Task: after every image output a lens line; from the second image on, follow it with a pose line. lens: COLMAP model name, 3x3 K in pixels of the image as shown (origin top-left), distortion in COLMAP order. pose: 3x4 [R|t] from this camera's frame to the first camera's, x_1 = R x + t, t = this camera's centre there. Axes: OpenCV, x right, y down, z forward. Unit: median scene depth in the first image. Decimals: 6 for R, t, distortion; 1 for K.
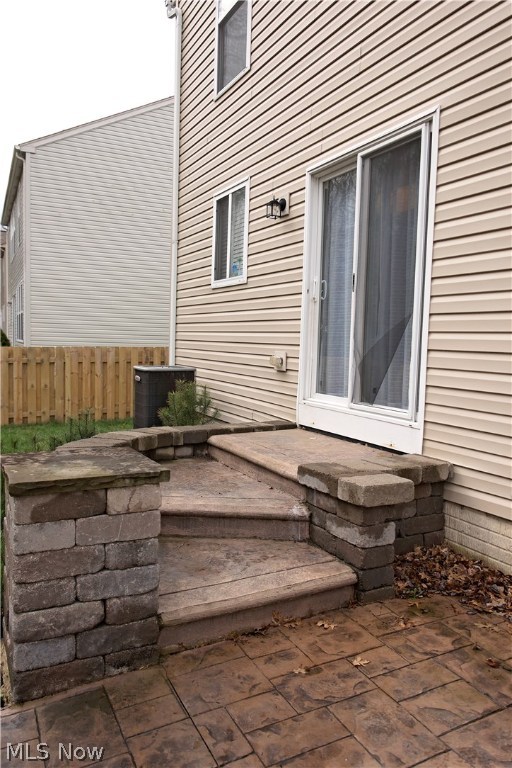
lens RADIAL K [[556.5, 0, 256.0], [0, 556.5, 384.0], [0, 0, 1]] dist [-0.000388, 0.001884]
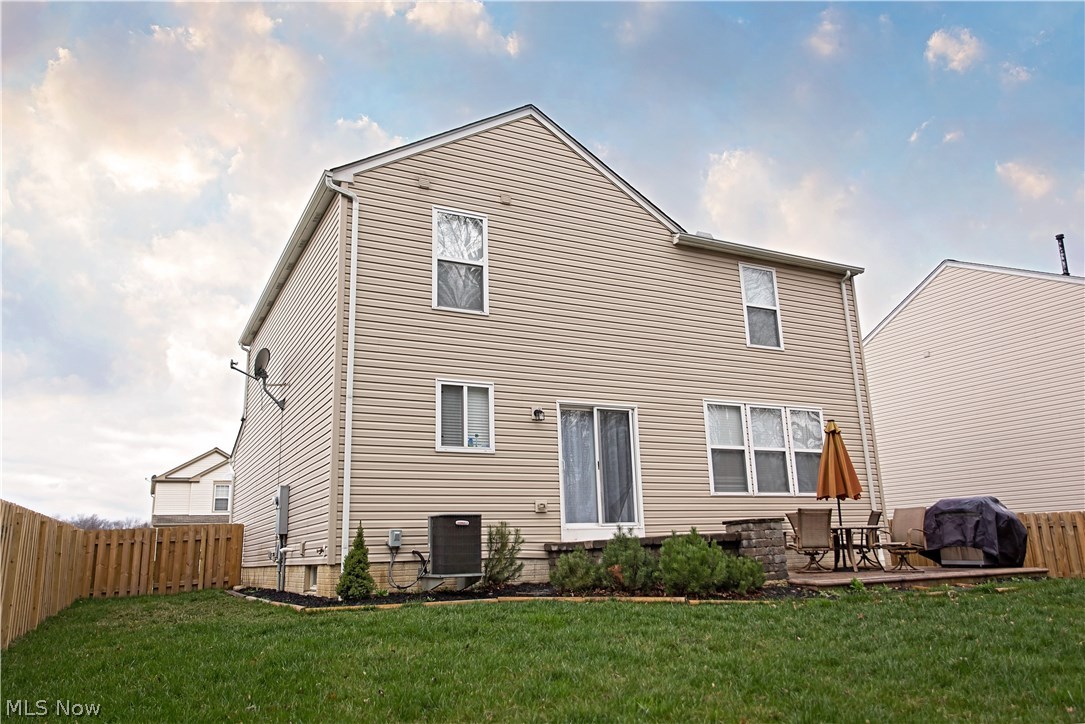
lens RADIAL K [[751.9, 0, 542.5], [0, 751.9, 362.0], [0, 0, 1]] dist [0.002968, 0.001917]
pose [[0.006518, 0.218088, 0.975907, -2.356396], [0.112941, 0.969523, -0.217416, 0.030840], [-0.993580, 0.111637, -0.018312, 1.063814]]
